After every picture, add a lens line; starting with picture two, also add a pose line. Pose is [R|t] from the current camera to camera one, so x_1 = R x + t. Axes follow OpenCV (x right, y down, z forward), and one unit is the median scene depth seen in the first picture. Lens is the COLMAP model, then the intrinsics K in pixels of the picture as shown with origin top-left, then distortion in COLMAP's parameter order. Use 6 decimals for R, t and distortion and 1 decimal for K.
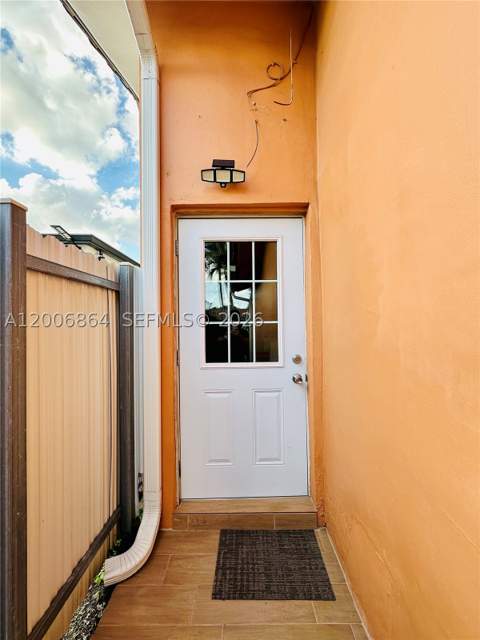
lens RADIAL K [[280.4, 0, 239.3], [0, 280.4, 319.1], [0, 0, 1]] dist [0.000995, -0.000010]
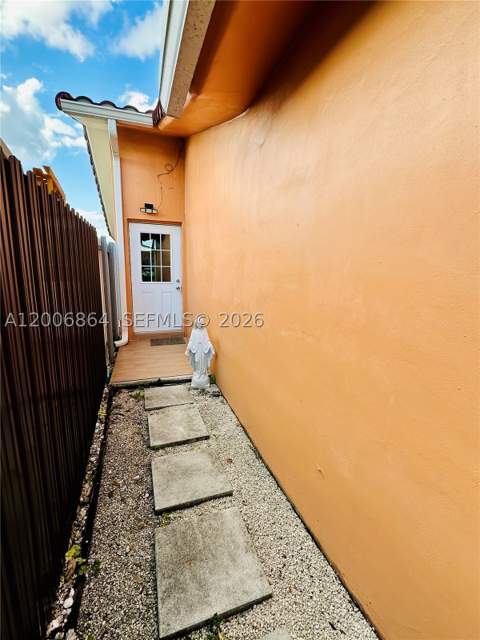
lens RADIAL K [[280.4, 0, 238.5], [0, 280.4, 320.1], [0, 0, 1]] dist [0.000995, -0.000010]
pose [[0.946103, -0.024767, 0.322918, -0.129925], [-0.040315, 0.980310, 0.193307, -0.034267], [-0.321347, -0.195906, 0.926475, -1.851281]]
